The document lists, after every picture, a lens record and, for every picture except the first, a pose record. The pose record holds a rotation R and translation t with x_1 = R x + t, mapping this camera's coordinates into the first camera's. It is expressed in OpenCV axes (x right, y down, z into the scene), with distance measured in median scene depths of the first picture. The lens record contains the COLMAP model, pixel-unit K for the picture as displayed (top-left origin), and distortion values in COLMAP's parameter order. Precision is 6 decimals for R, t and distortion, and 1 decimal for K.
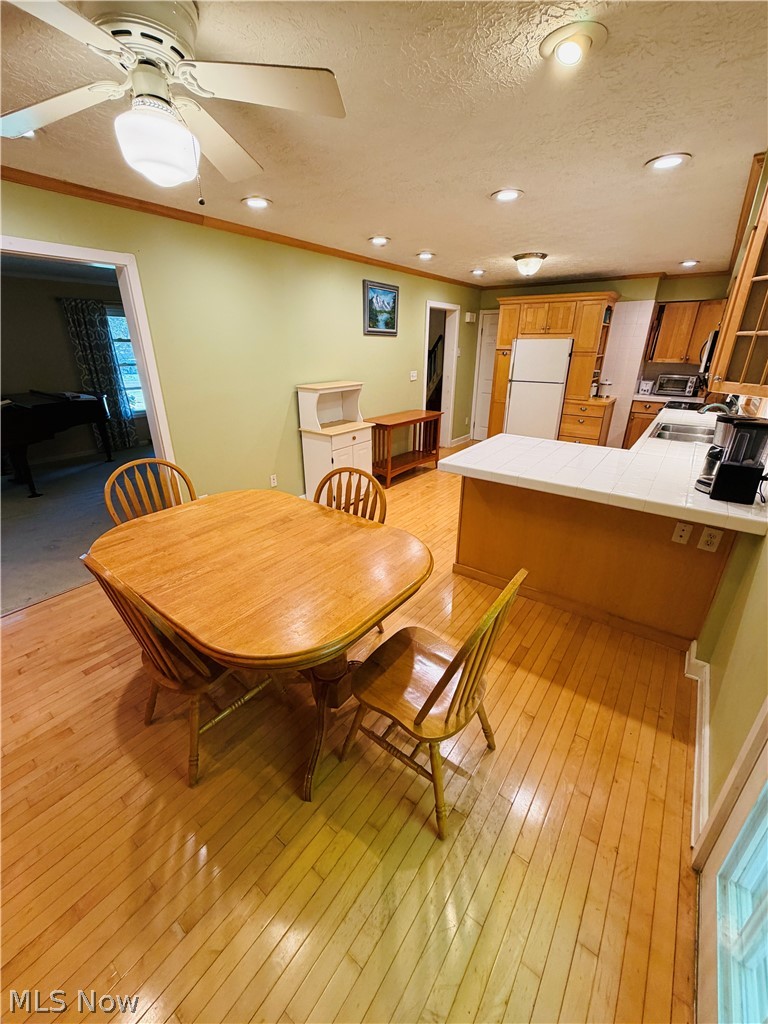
lens RADIAL K [[408.0, 0, 384.5], [0, 408.0, 510.0], [0, 0, 1]] dist [0.000263, -0.000214]
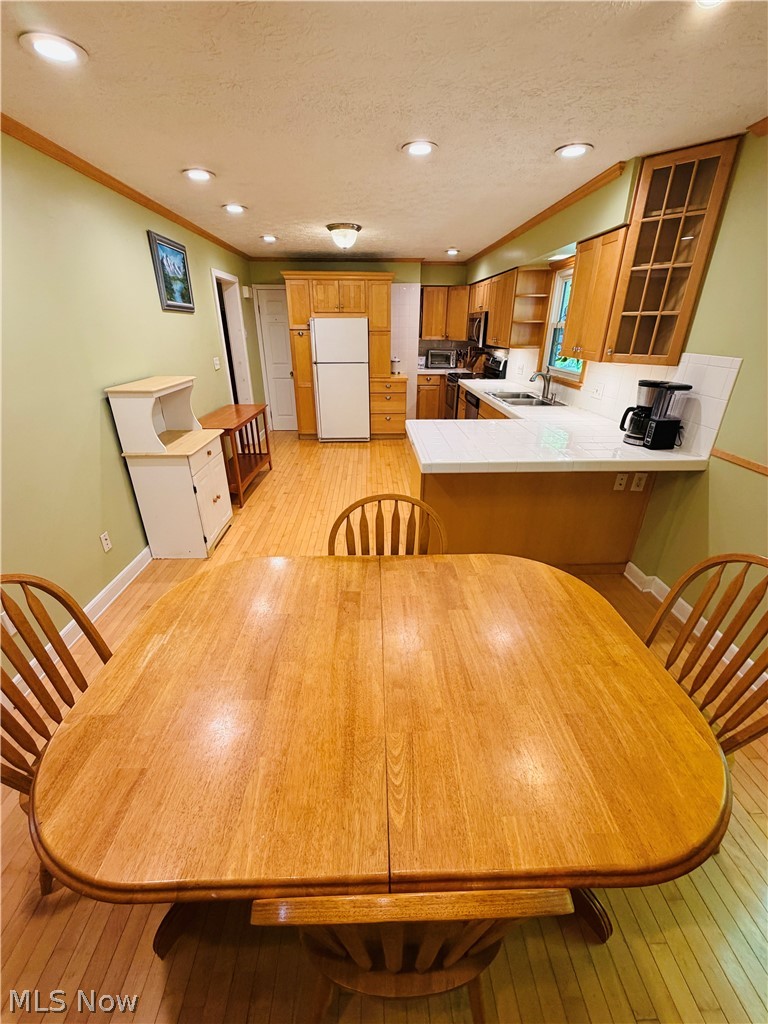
lens RADIAL K [[408.0, 0, 384.5], [0, 408.0, 510.0], [0, 0, 1]] dist [0.000263, -0.000214]
pose [[0.779962, -0.260351, 0.569101, -0.264839], [0.236522, 0.964544, 0.117099, -0.085342], [-0.579410, 0.043272, 0.813887, 0.213804]]
